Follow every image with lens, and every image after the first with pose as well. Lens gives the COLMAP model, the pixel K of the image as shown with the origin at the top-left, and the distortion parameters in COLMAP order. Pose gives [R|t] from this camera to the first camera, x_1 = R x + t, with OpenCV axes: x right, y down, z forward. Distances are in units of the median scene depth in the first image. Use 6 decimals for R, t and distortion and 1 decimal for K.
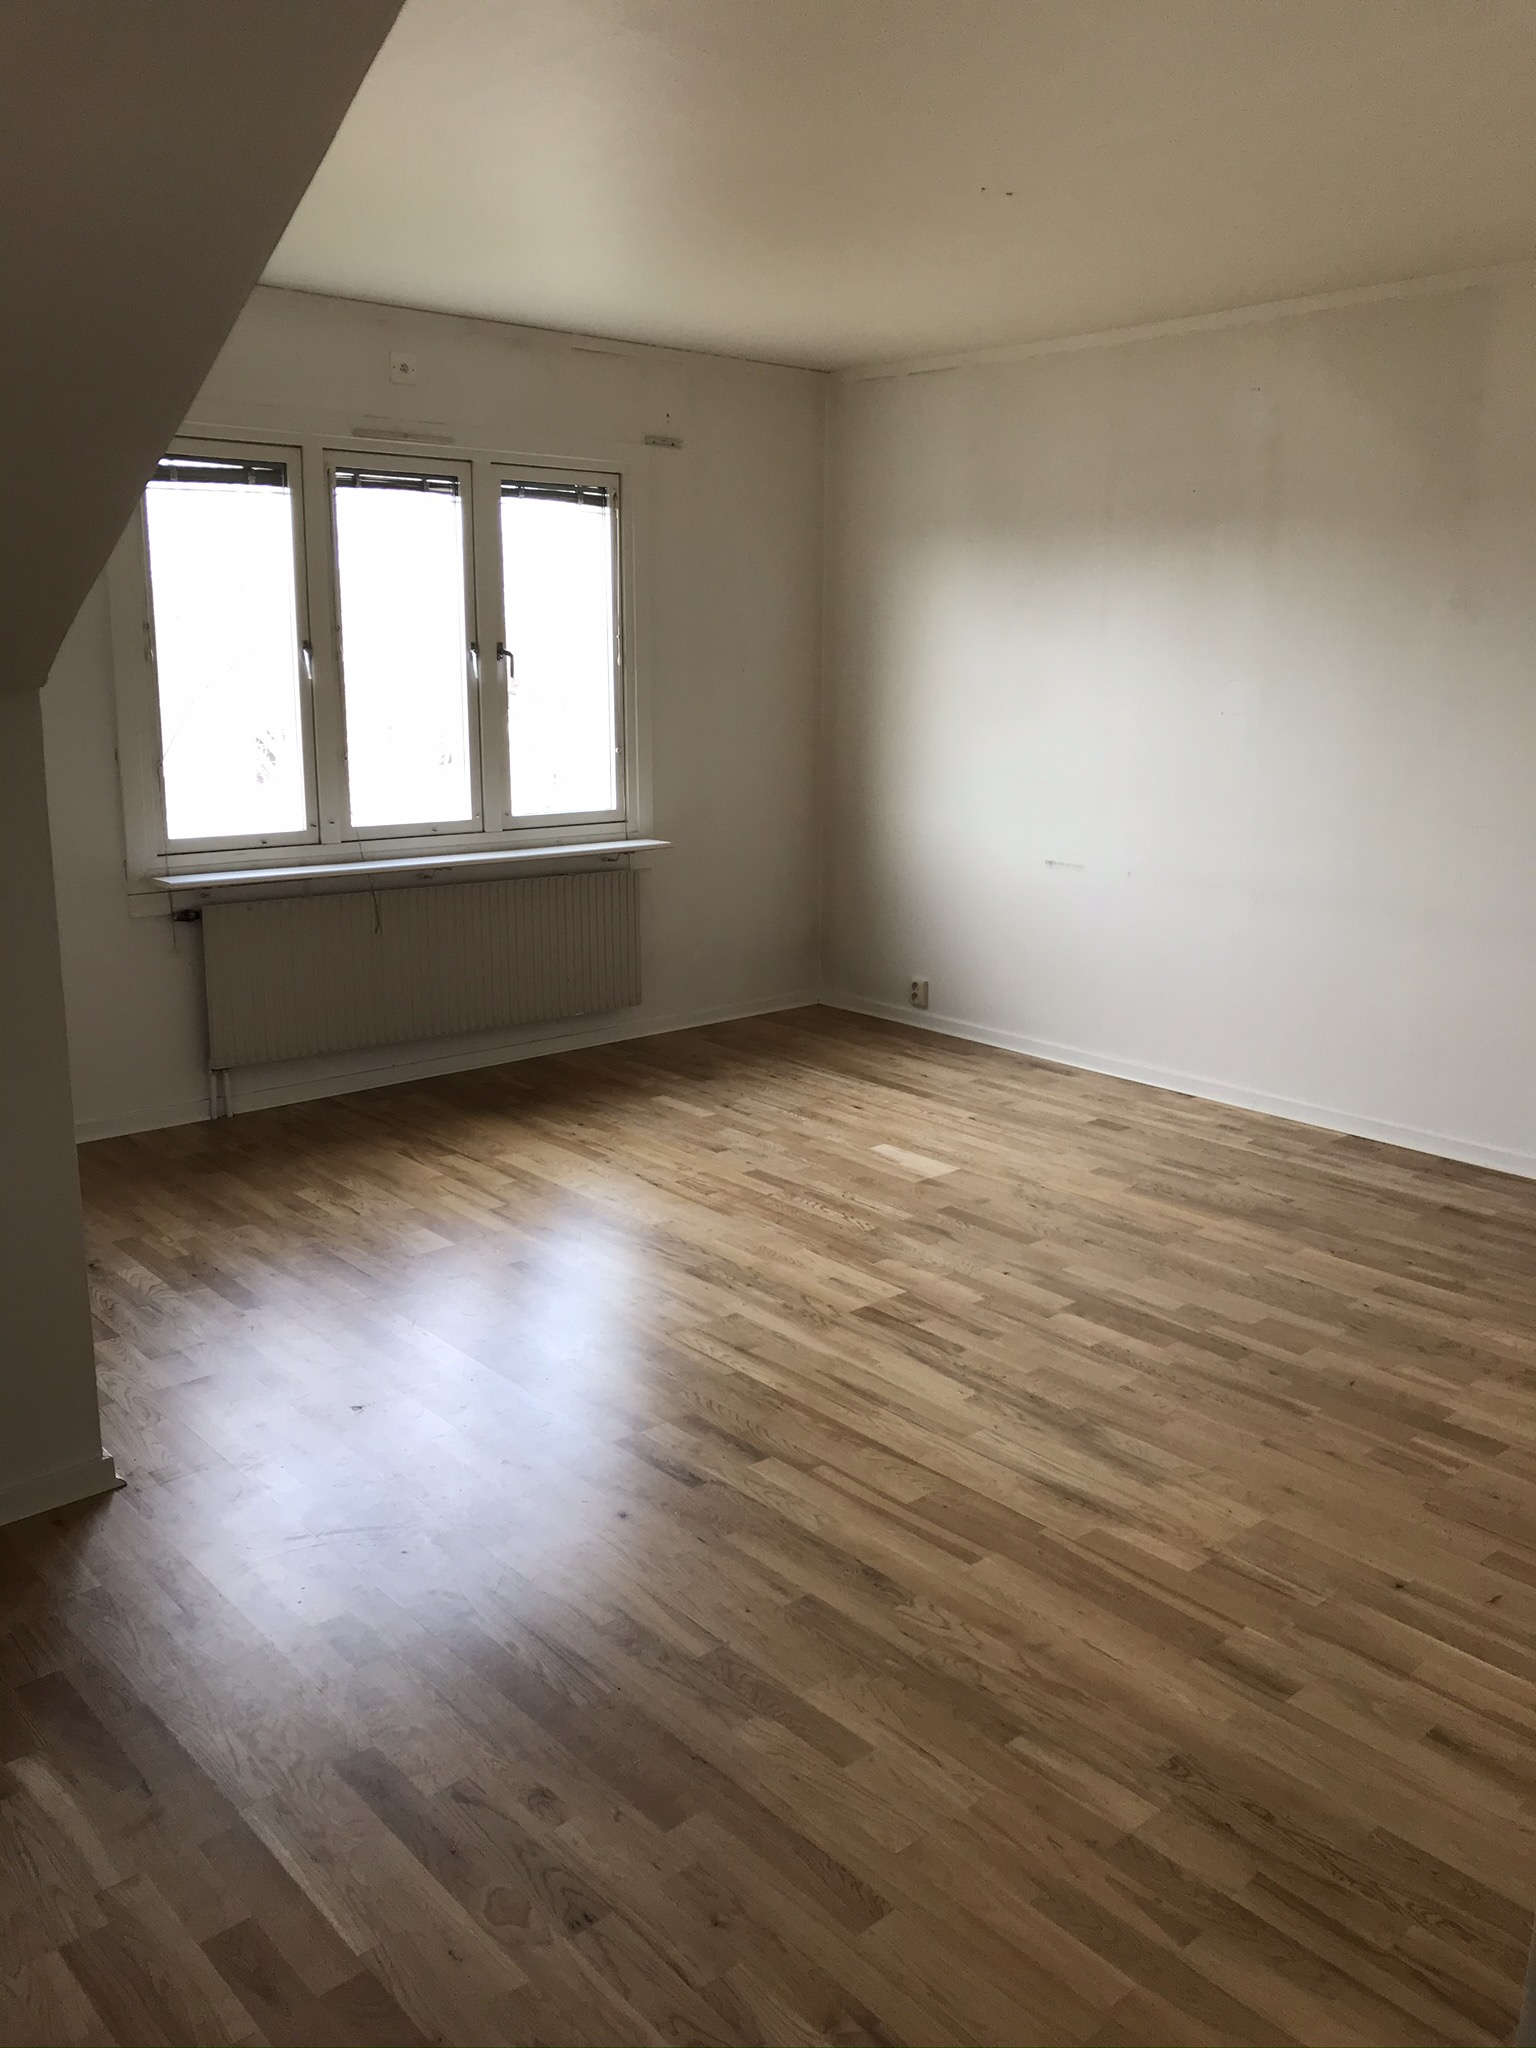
lens RADIAL K [[1705.7, 0, 768.0], [0, 1705.7, 1024.0], [0, 0, 1]] dist [0.209362, -0.463597]
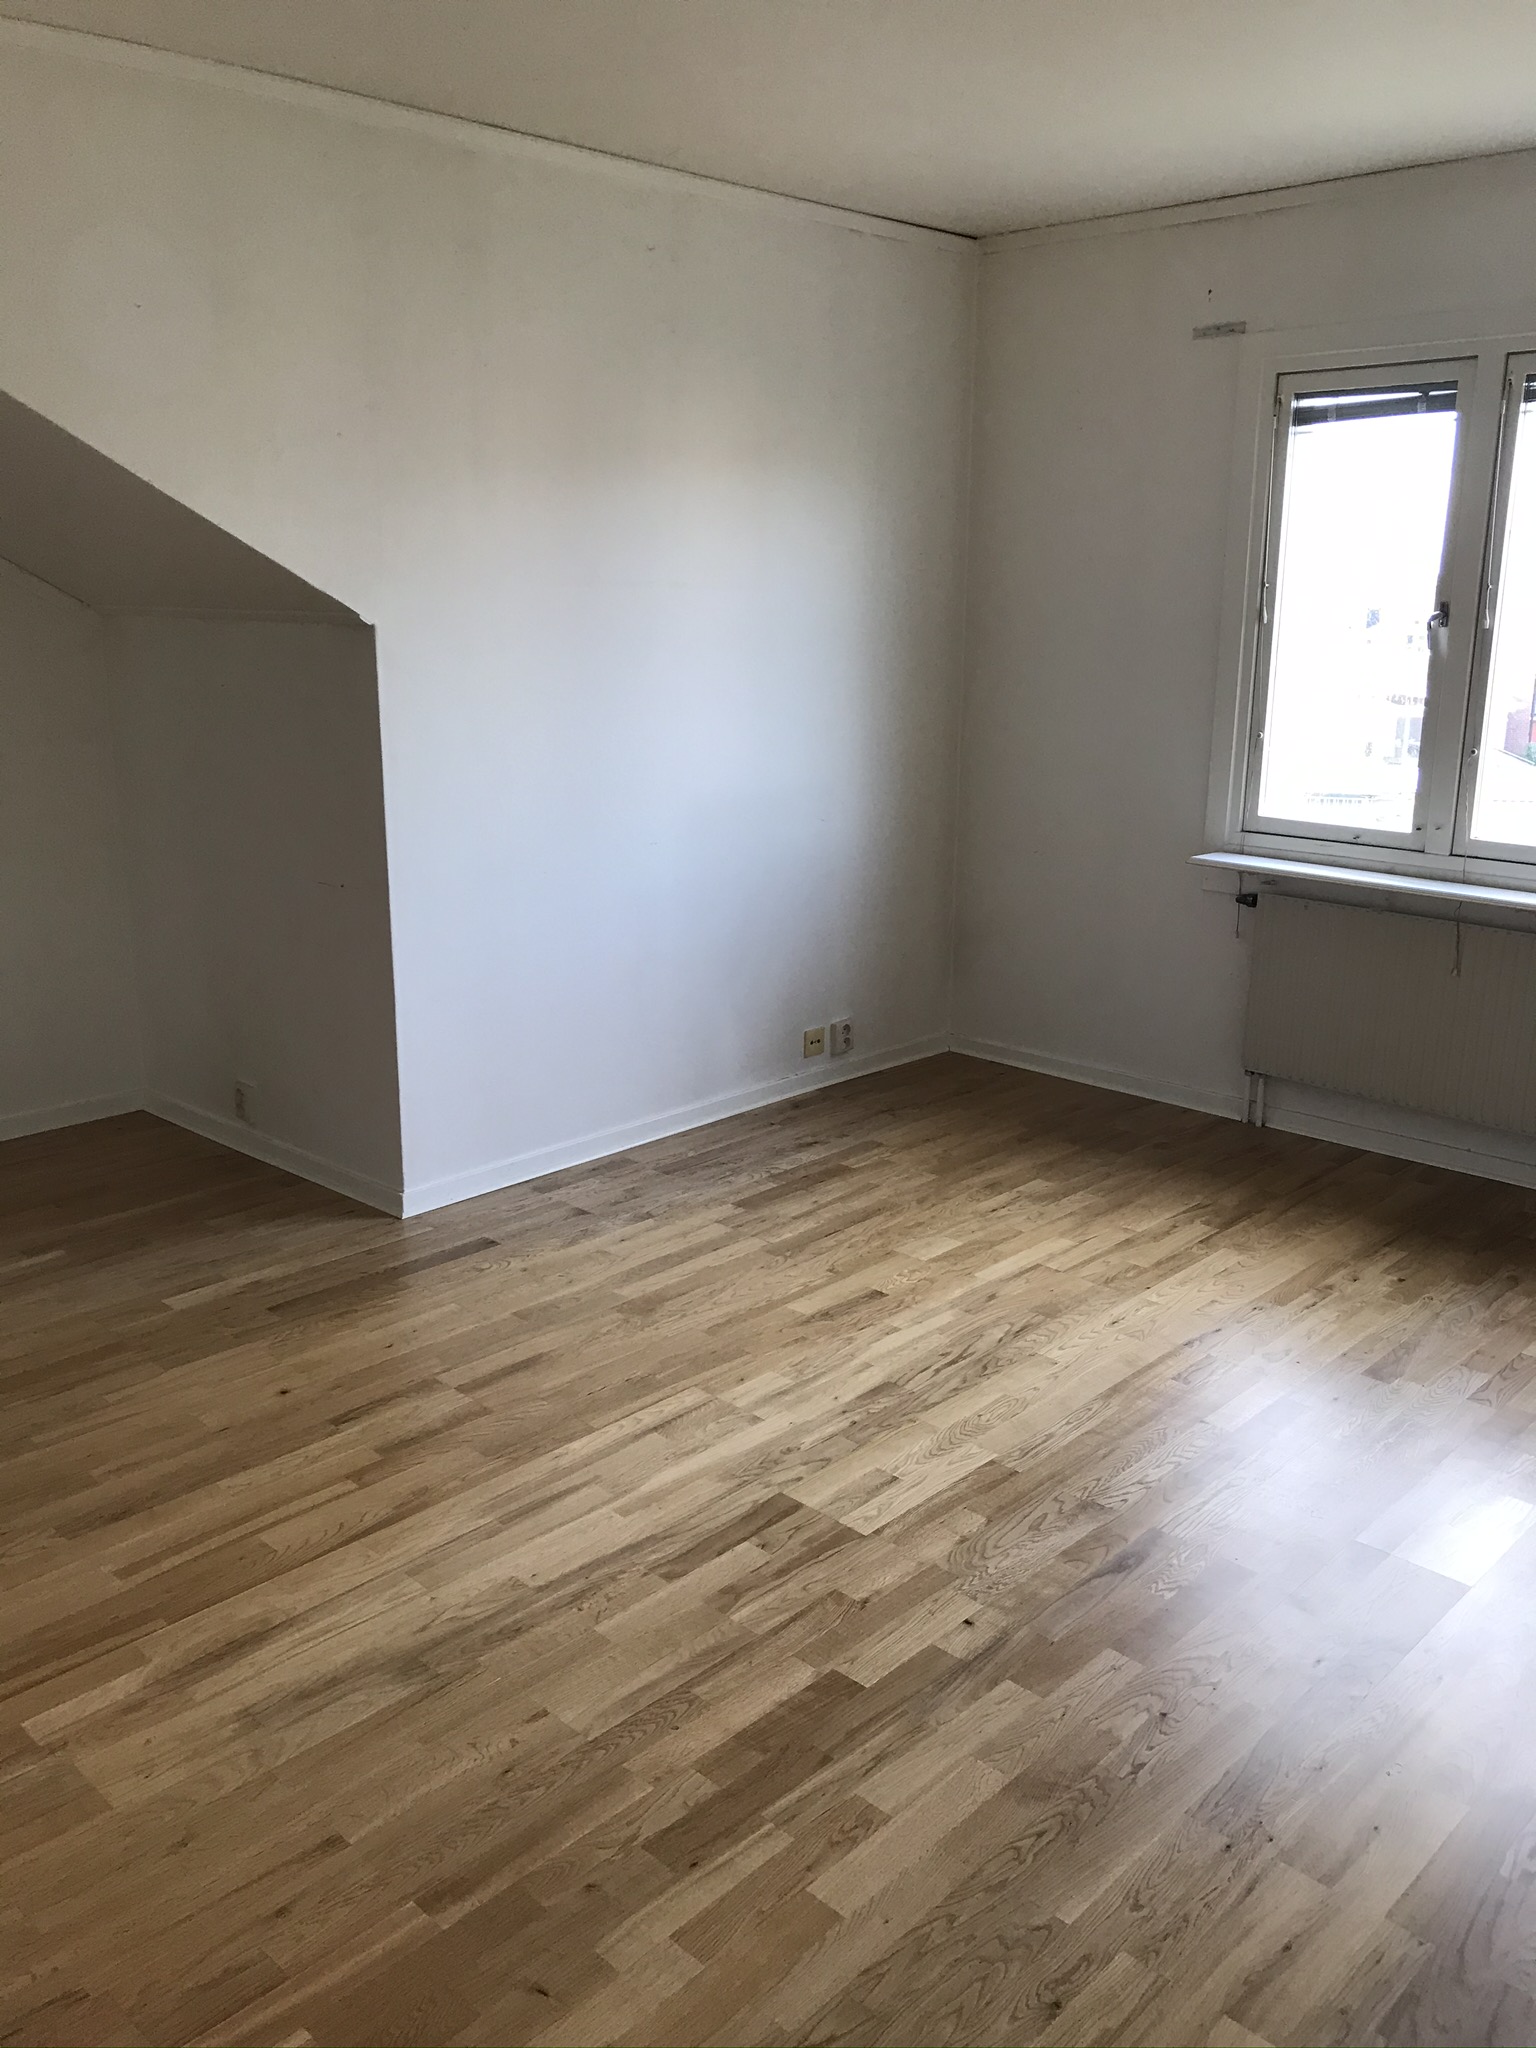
lens RADIAL K [[1672.7, 0, 768.0], [0, 1672.7, 1024.0], [0, 0, 1]] dist [0.059157, -0.051371]
pose [[0.078207, 0.244674, -0.966446, 0.703939], [-0.227799, 0.948155, 0.221609, -0.185974], [0.970562, 0.202824, 0.129889, 0.860120]]
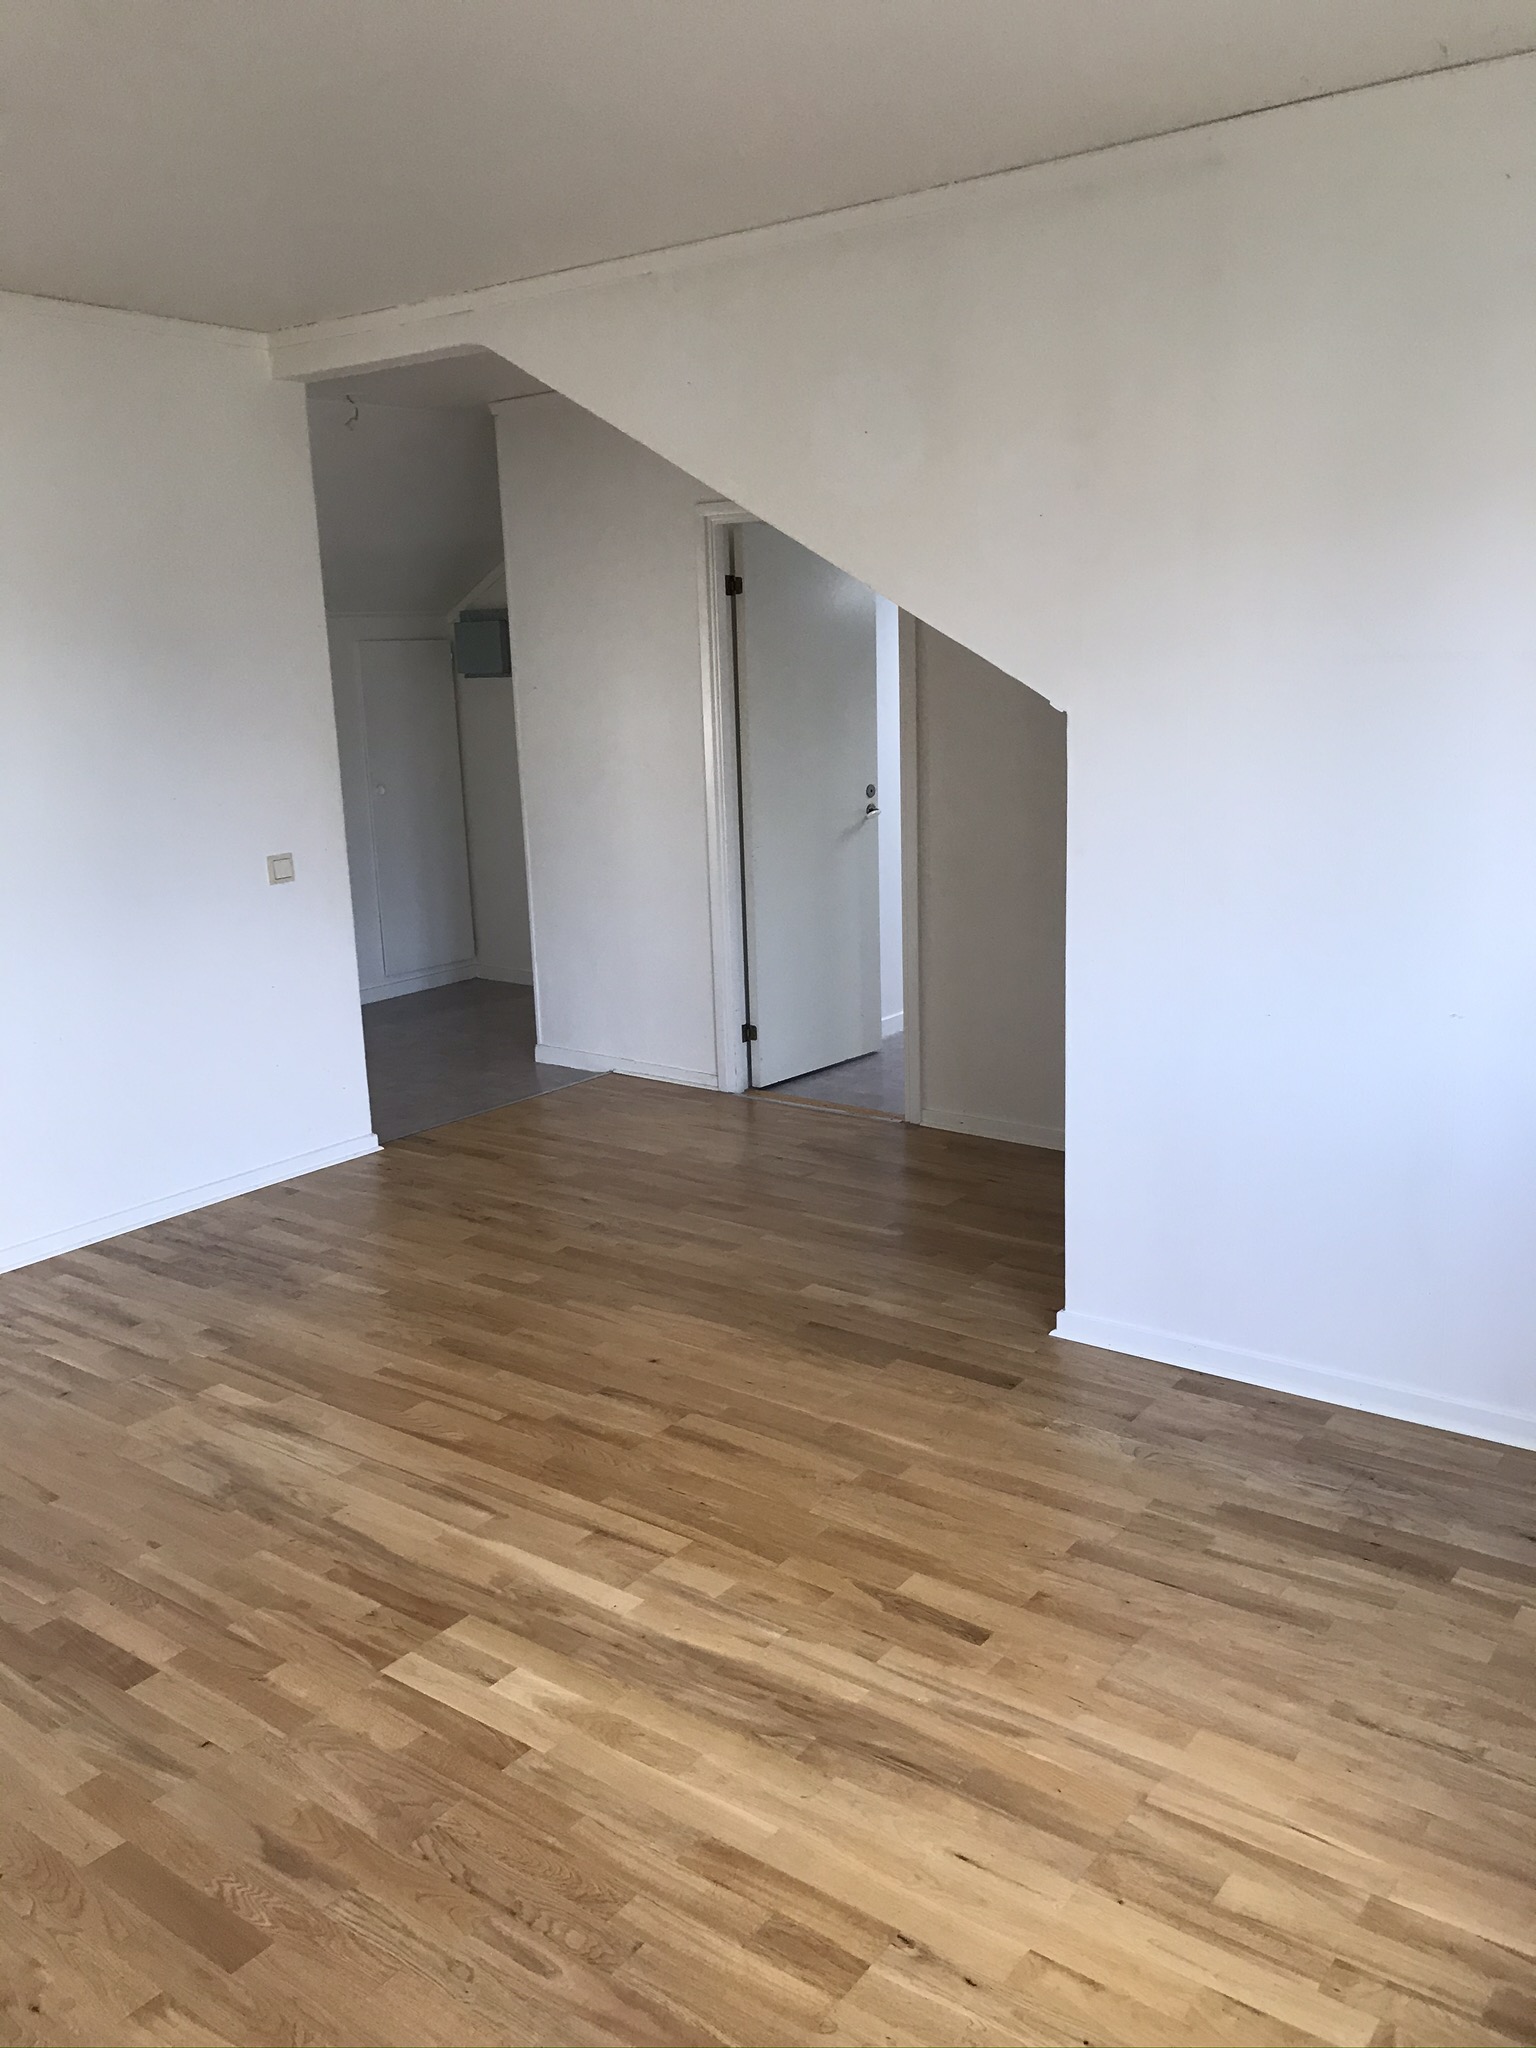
lens RADIAL K [[1672.7, 0, 768.0], [0, 1672.7, 1024.0], [0, 0, 1]] dist [0.059157, -0.051371]
pose [[-0.978412, 0.069158, -0.194750, 0.045329], [-0.021979, 0.902183, 0.430794, -0.371853], [0.205493, 0.425774, -0.881186, 1.555076]]
